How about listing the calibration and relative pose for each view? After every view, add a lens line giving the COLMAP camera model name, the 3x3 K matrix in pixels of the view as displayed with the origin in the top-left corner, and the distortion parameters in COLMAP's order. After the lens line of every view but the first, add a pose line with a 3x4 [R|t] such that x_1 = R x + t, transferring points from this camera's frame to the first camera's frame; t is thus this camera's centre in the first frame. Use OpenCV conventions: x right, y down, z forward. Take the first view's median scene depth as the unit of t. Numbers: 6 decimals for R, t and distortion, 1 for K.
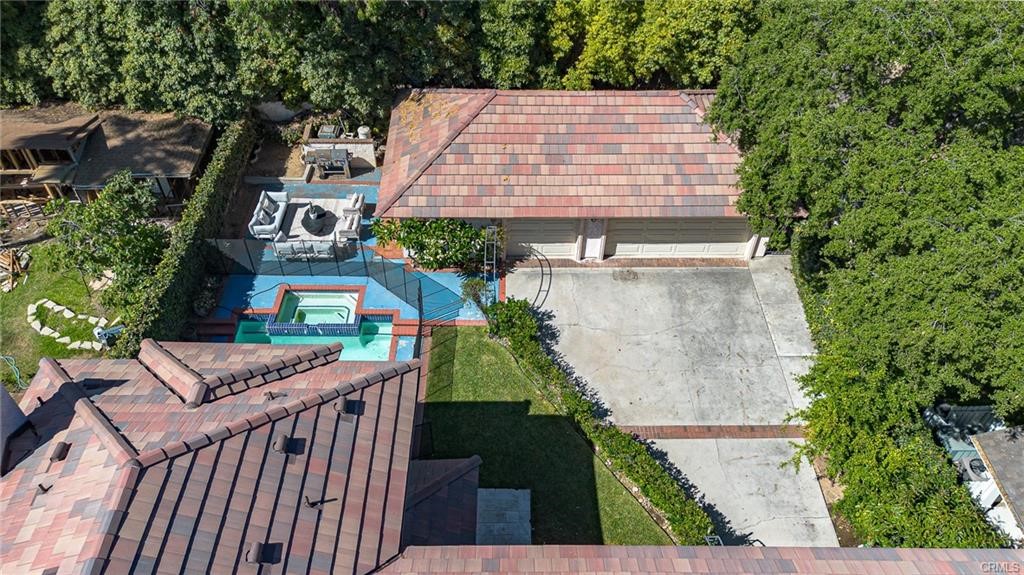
lens RADIAL K [[725.4, 0, 513.2], [0, 725.4, 315.0], [0, 0, 1]] dist [0.051613, -0.039462]
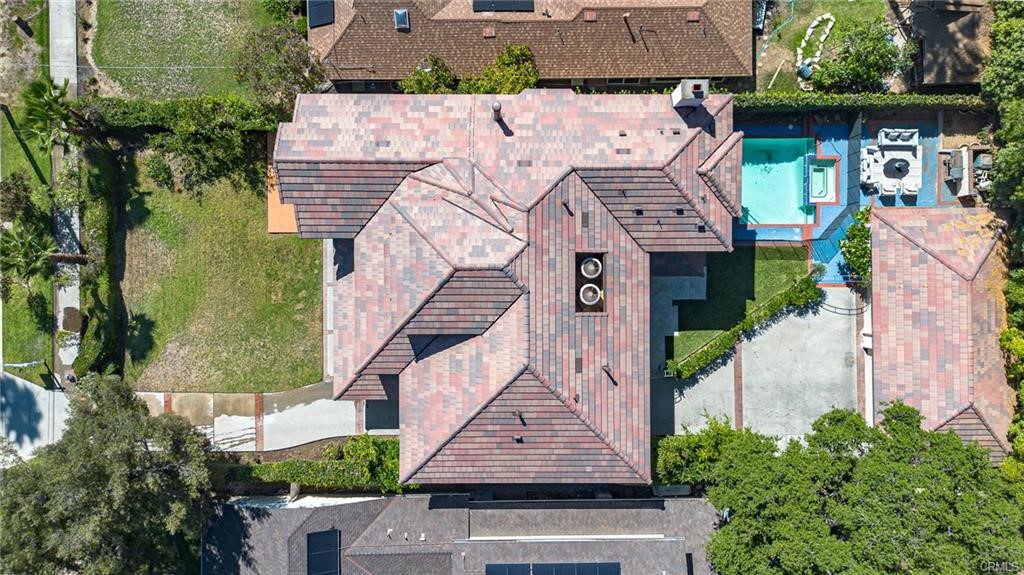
lens RADIAL K [[725.4, 0, 513.2], [0, 725.4, 315.0], [0, 0, 1]] dist [0.051613, -0.039462]
pose [[-0.005956, 0.999482, 0.031640, 0.004245], [-0.710149, -0.026504, 0.703552, -0.744246], [0.704026, -0.018279, 0.709939, -0.793964]]
